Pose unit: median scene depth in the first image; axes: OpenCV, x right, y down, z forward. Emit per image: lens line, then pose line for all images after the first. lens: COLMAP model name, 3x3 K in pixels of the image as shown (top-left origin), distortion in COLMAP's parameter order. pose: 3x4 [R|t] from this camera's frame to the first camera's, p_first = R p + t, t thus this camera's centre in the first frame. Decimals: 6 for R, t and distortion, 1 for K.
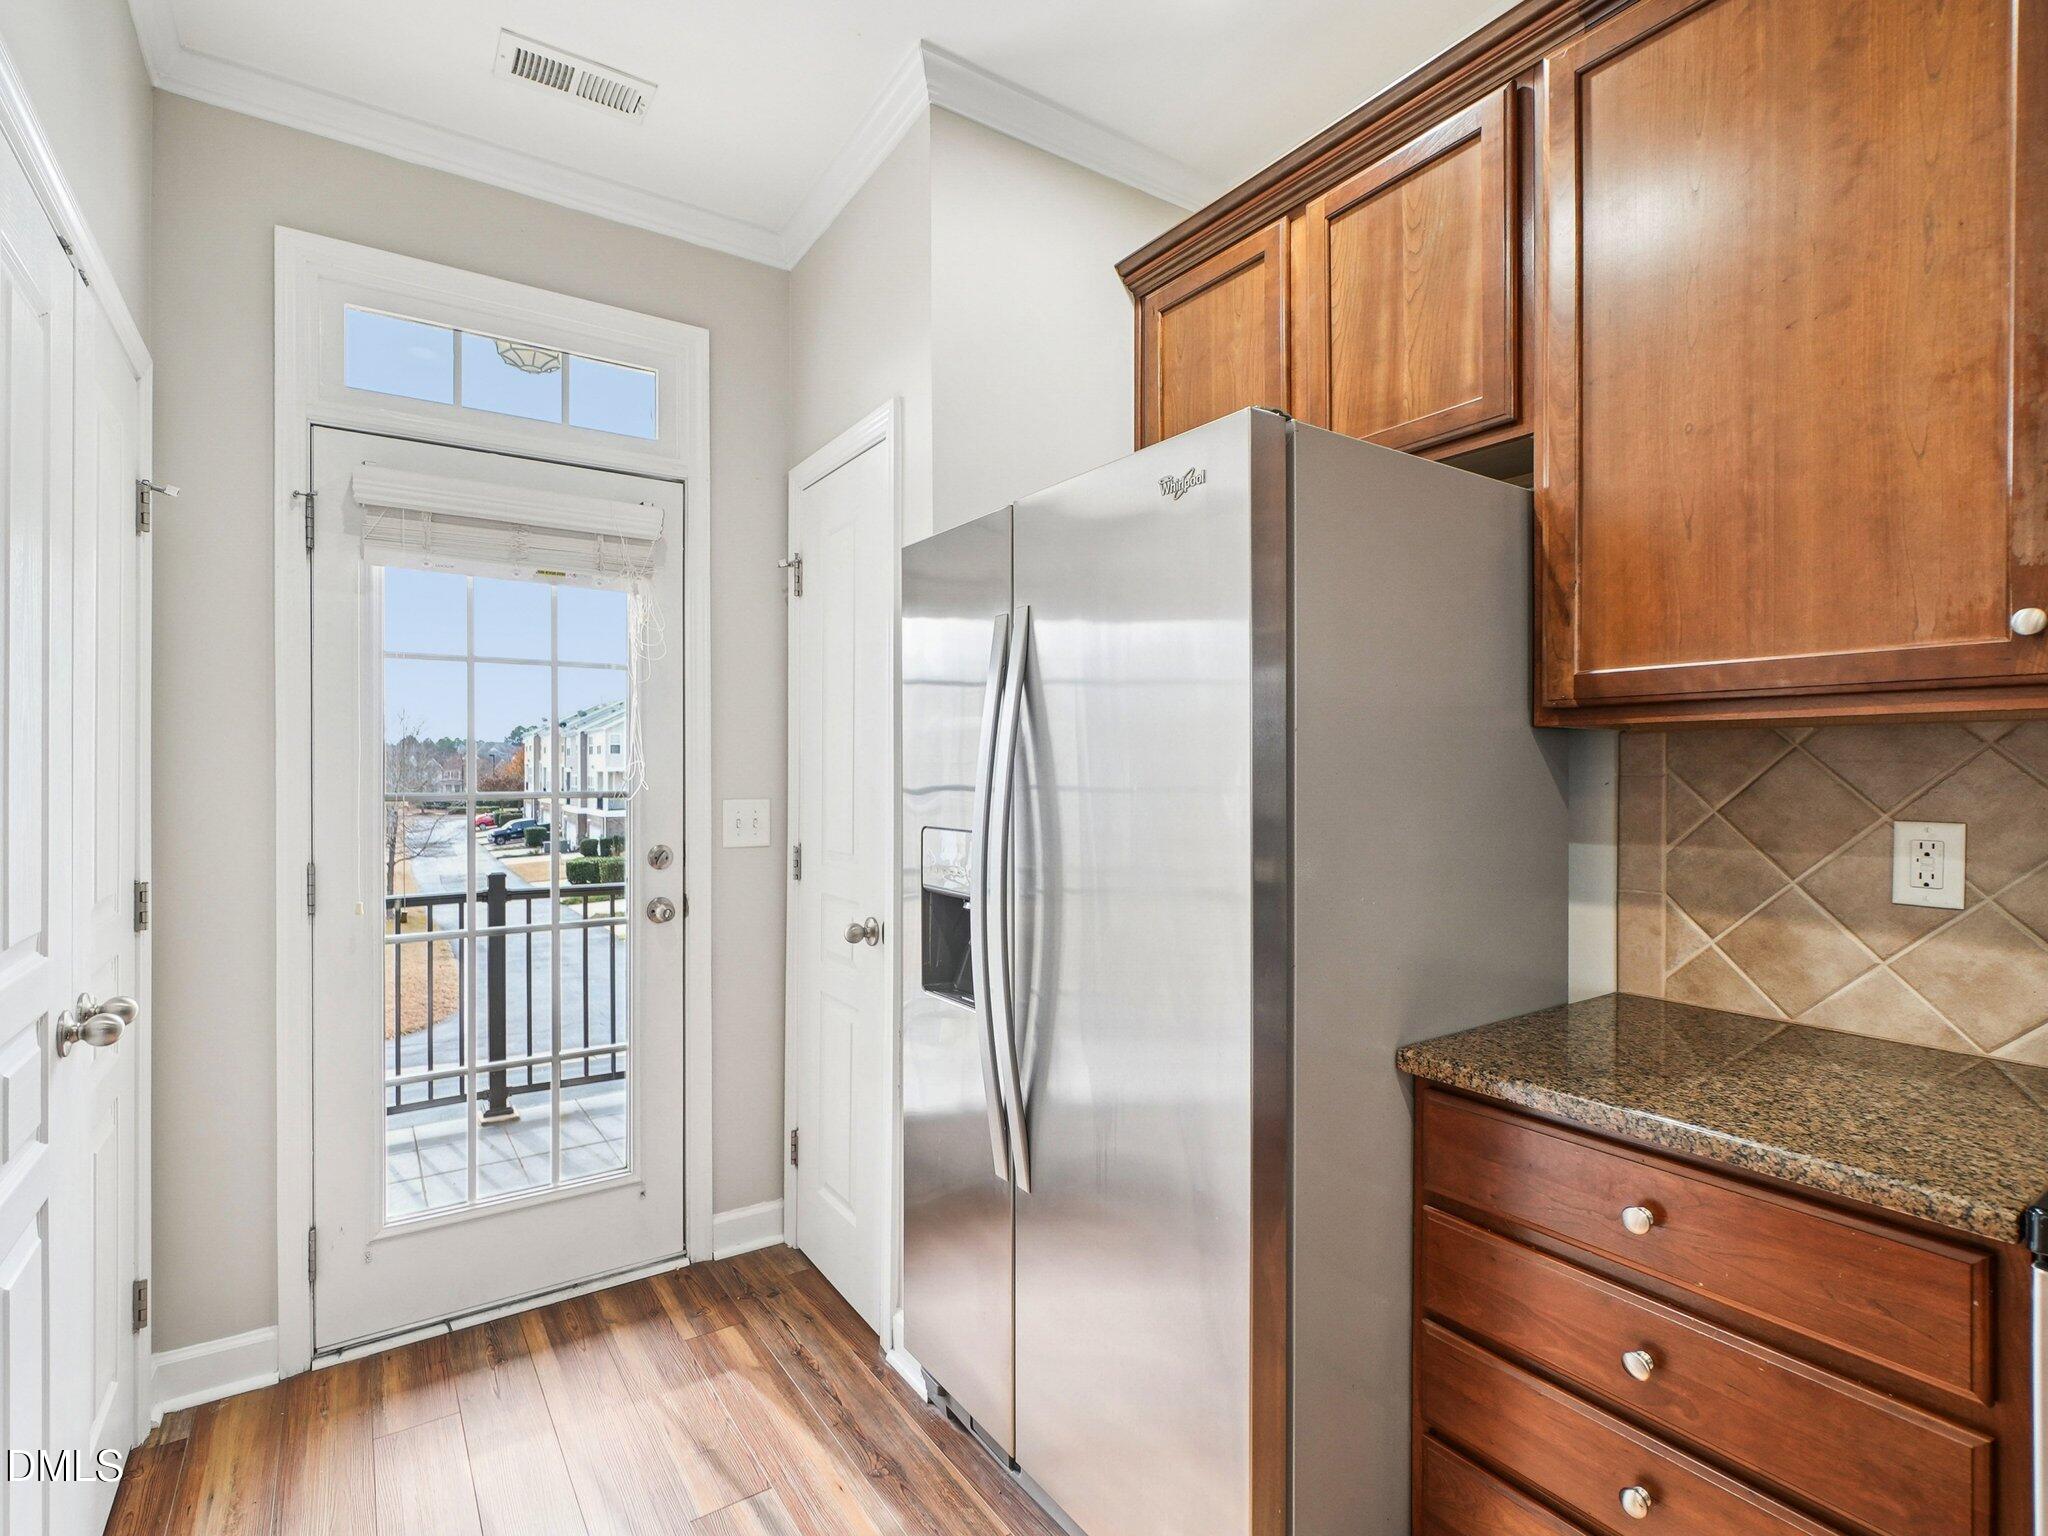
lens RADIAL K [[992.1, 0, 959.8], [0, 992.1, 766.2], [0, 0, 1]] dist [0.004239, 0.003170]
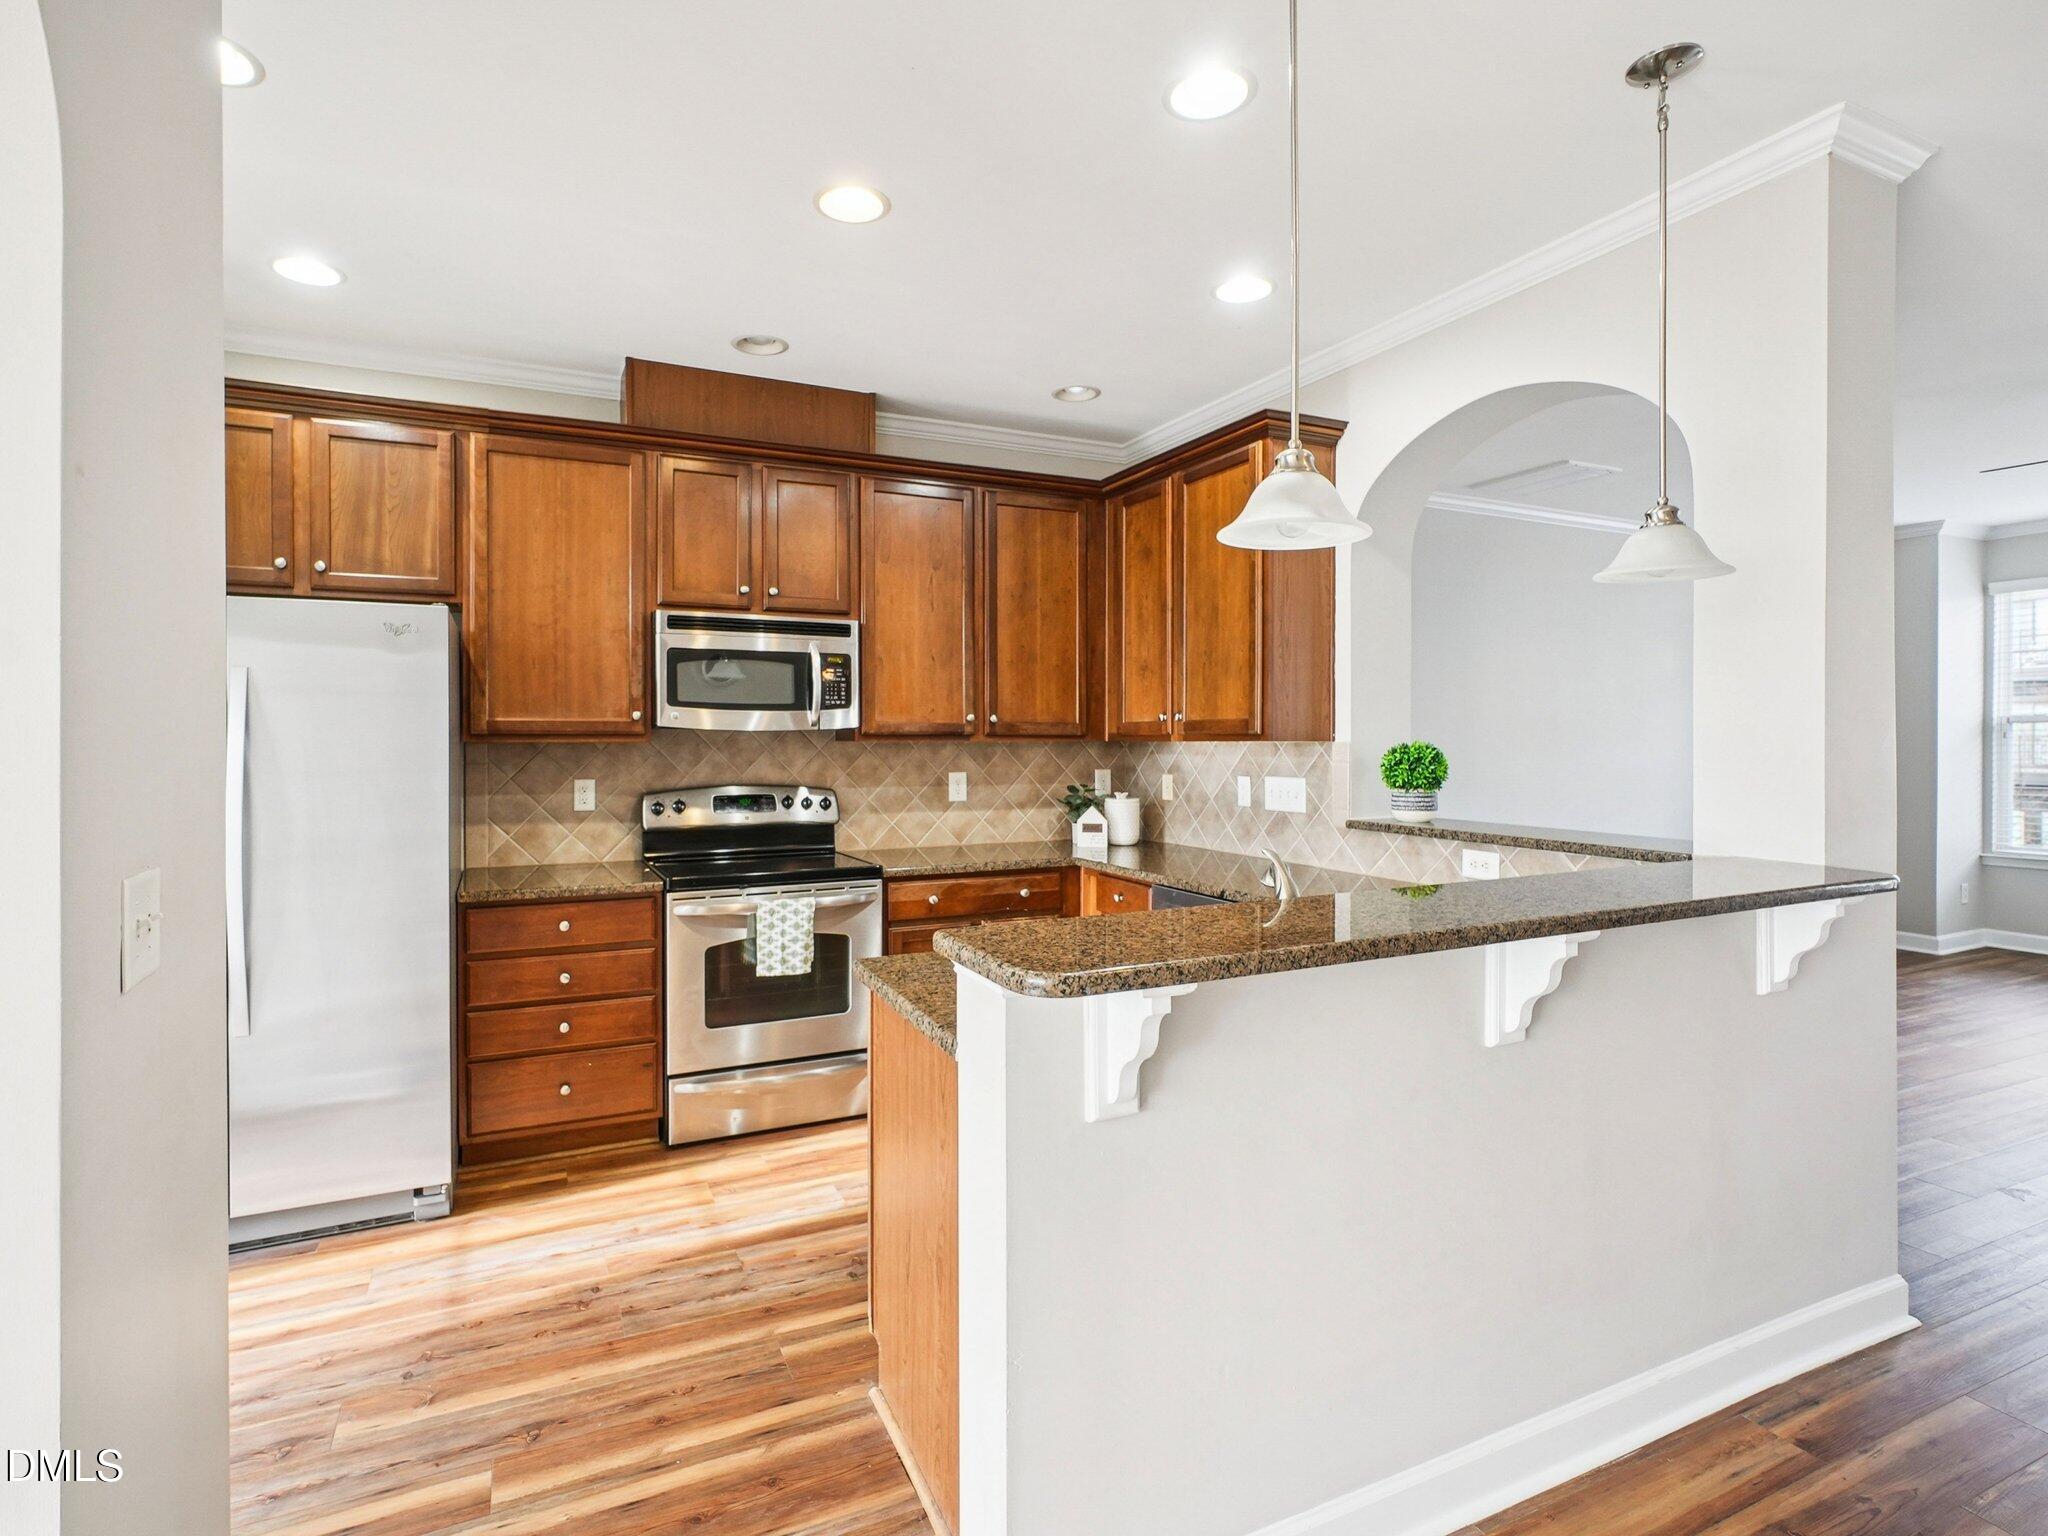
lens RADIAL K [[992.1, 0, 1006.5], [0, 992.1, 747.9], [0, 0, 1]] dist [0.004239, 0.003170]
pose [[0.123357, -0.010503, 0.992307, -1.321129], [-0.005299, 0.999923, 0.011243, -0.055626], [-0.992348, -0.006645, 0.123292, -0.390231]]
